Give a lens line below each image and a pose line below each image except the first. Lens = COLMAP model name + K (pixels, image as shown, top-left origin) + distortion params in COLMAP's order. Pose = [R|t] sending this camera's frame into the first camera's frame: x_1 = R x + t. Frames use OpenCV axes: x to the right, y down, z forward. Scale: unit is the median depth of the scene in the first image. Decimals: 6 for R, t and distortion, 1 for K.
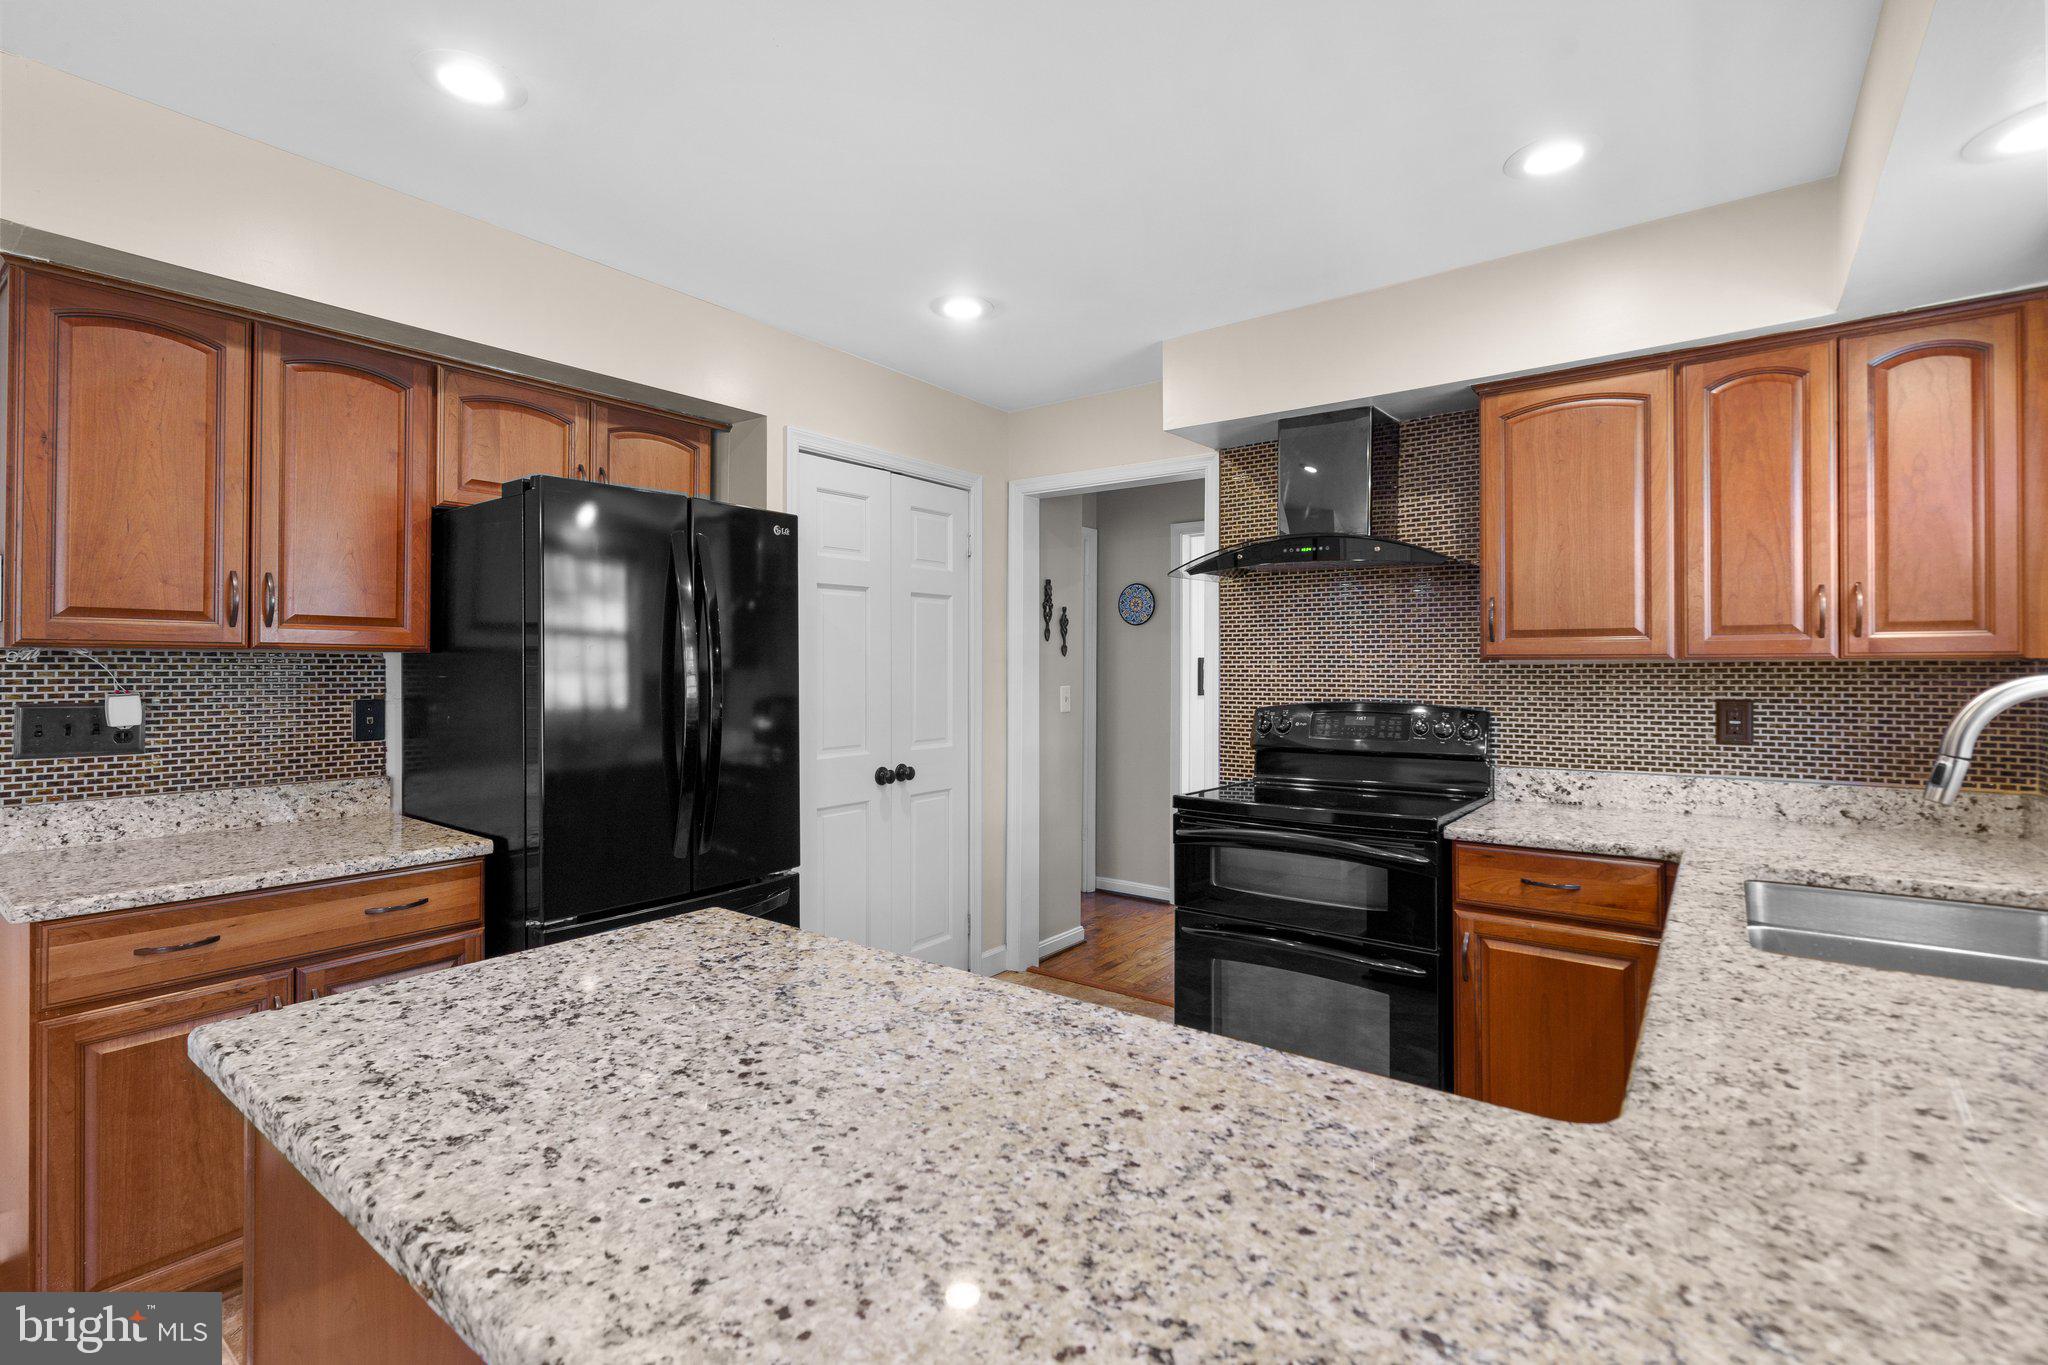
lens RADIAL K [[938.0, 0, 1013.2], [0, 938.0, 662.7], [0, 0, 1]] dist [0.001406, 0.000918]
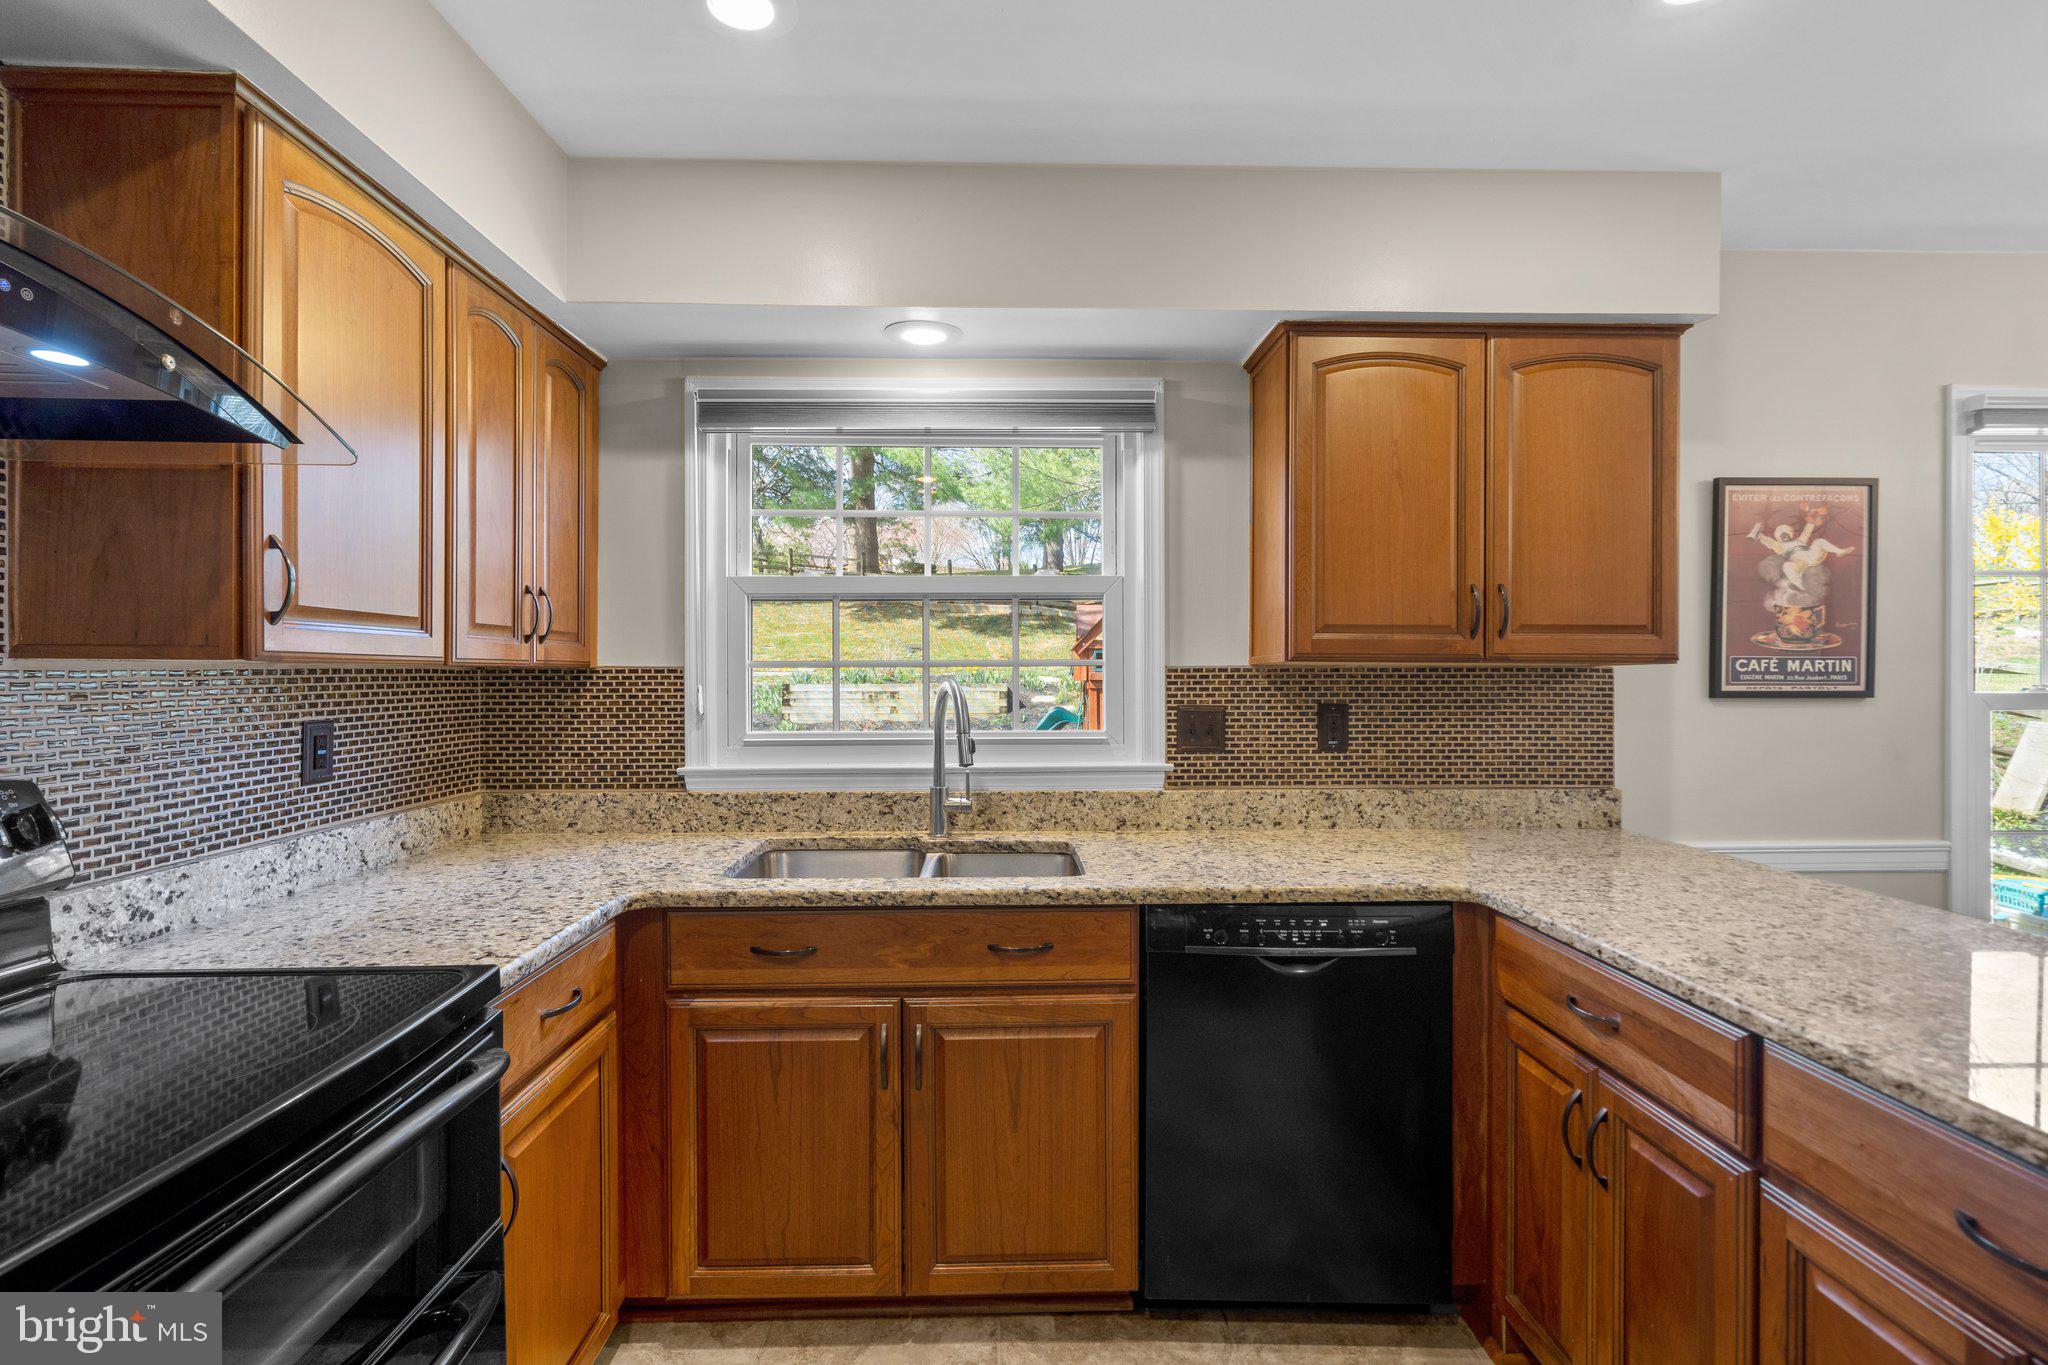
lens RADIAL K [[938.0, 0, 1013.2], [0, 938.0, 662.7], [0, 0, 1]] dist [0.001406, 0.000918]
pose [[-0.624201, 0.010647, 0.781192, -0.137651], [-0.002729, 0.999871, -0.015808, 0.004740], [-0.781259, -0.011999, -0.624091, 1.087167]]
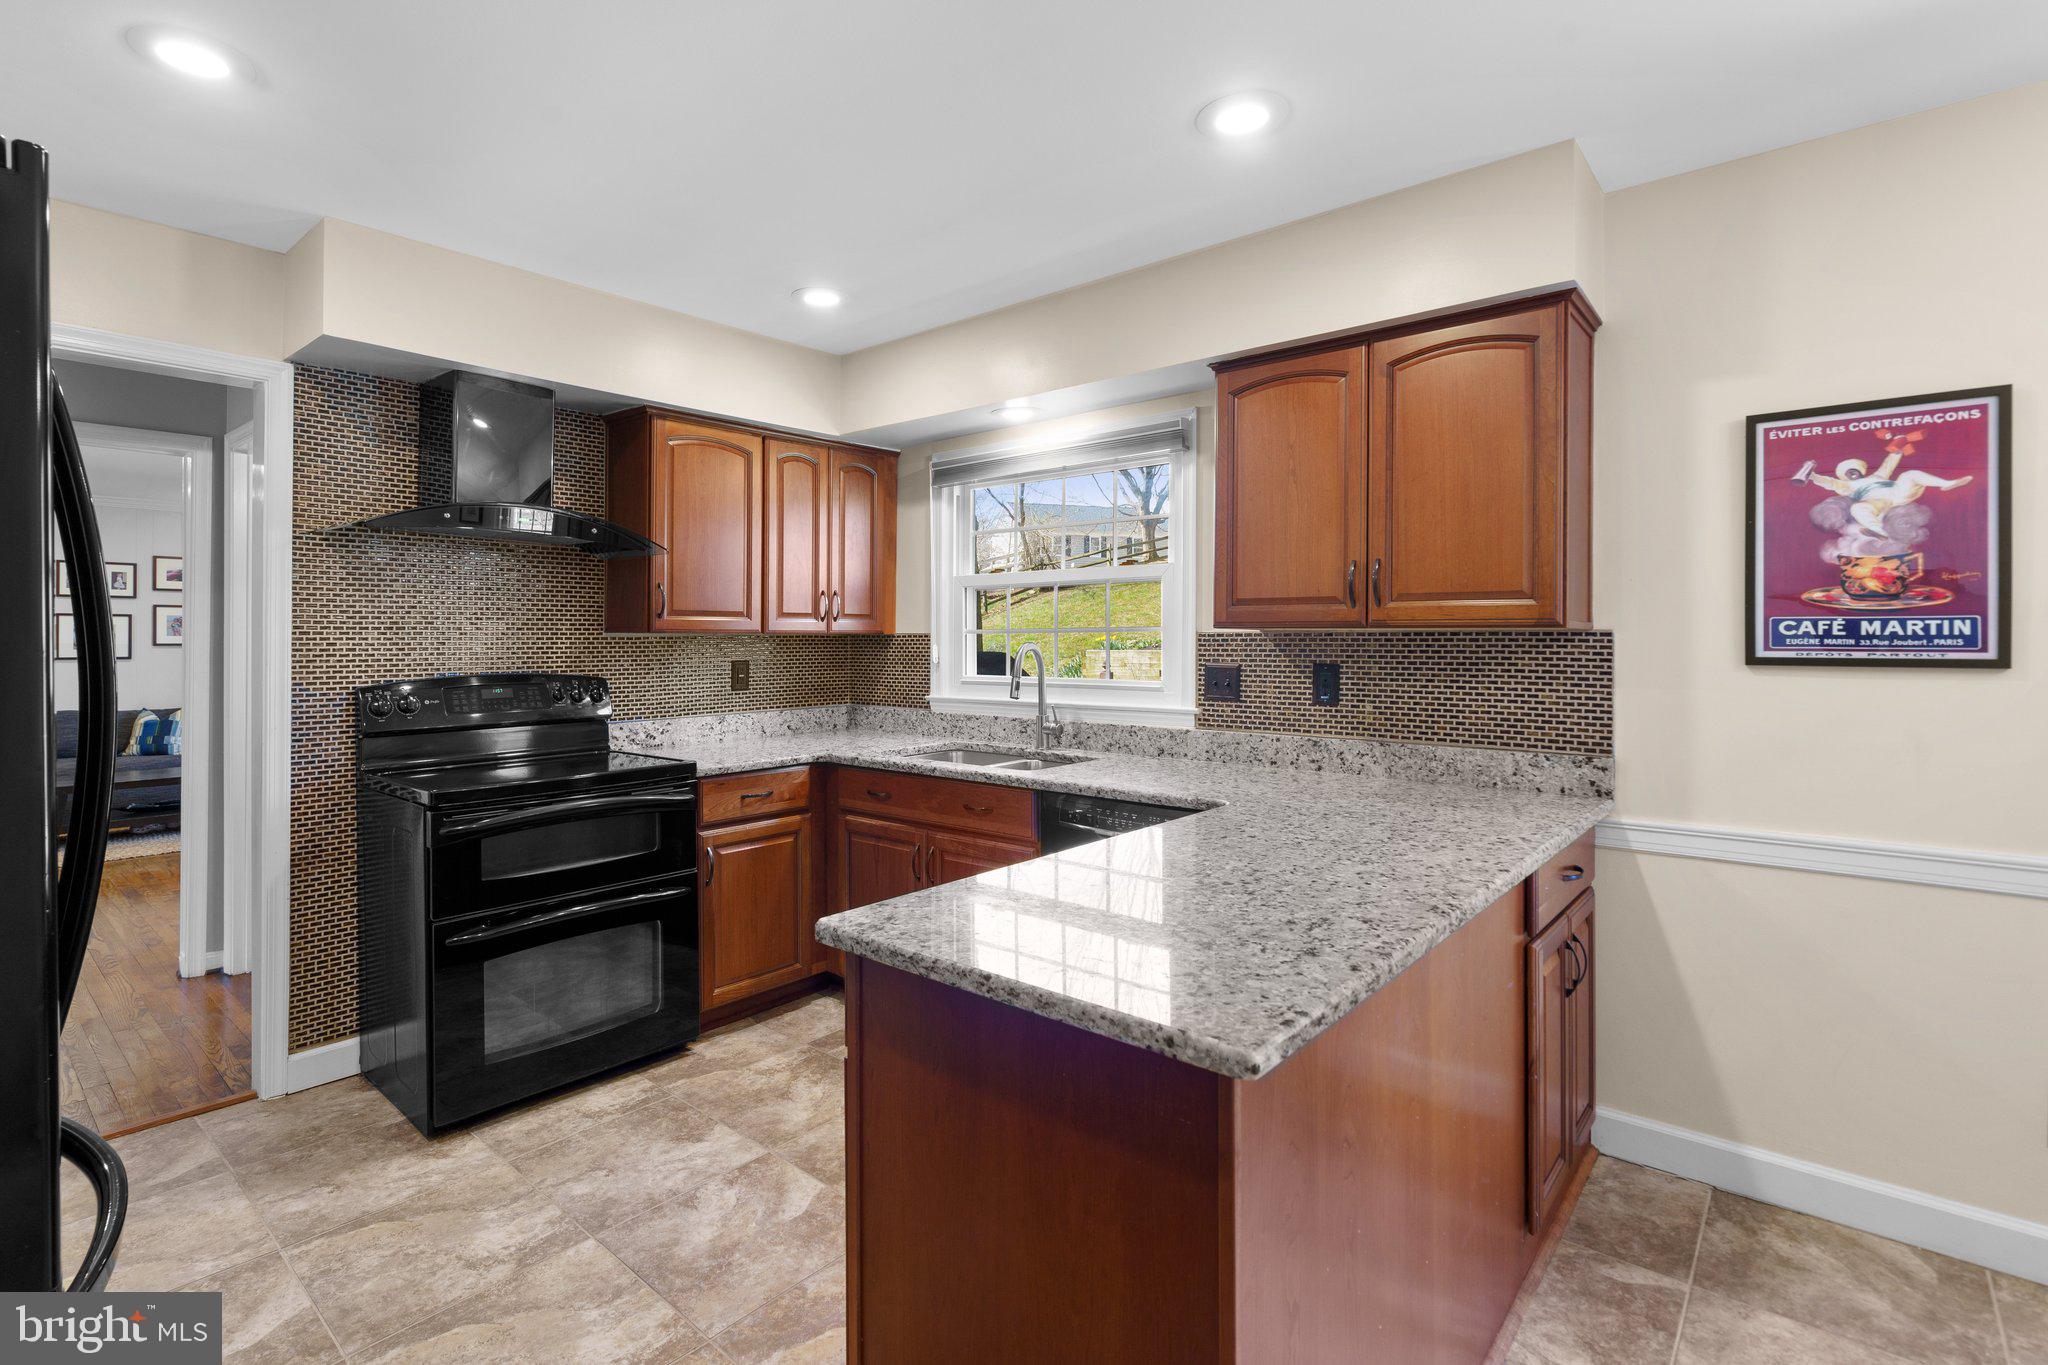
lens RADIAL K [[949.0, 0, 1016.9], [0, 949.0, 624.6], [0, 0, 1]] dist [-0.002643, 0.001122]
pose [[0.050743, 0.016093, 0.998582, -0.764569], [-0.004507, 0.999864, -0.015885, 0.003723], [-0.998702, -0.003694, 0.050808, 0.507010]]
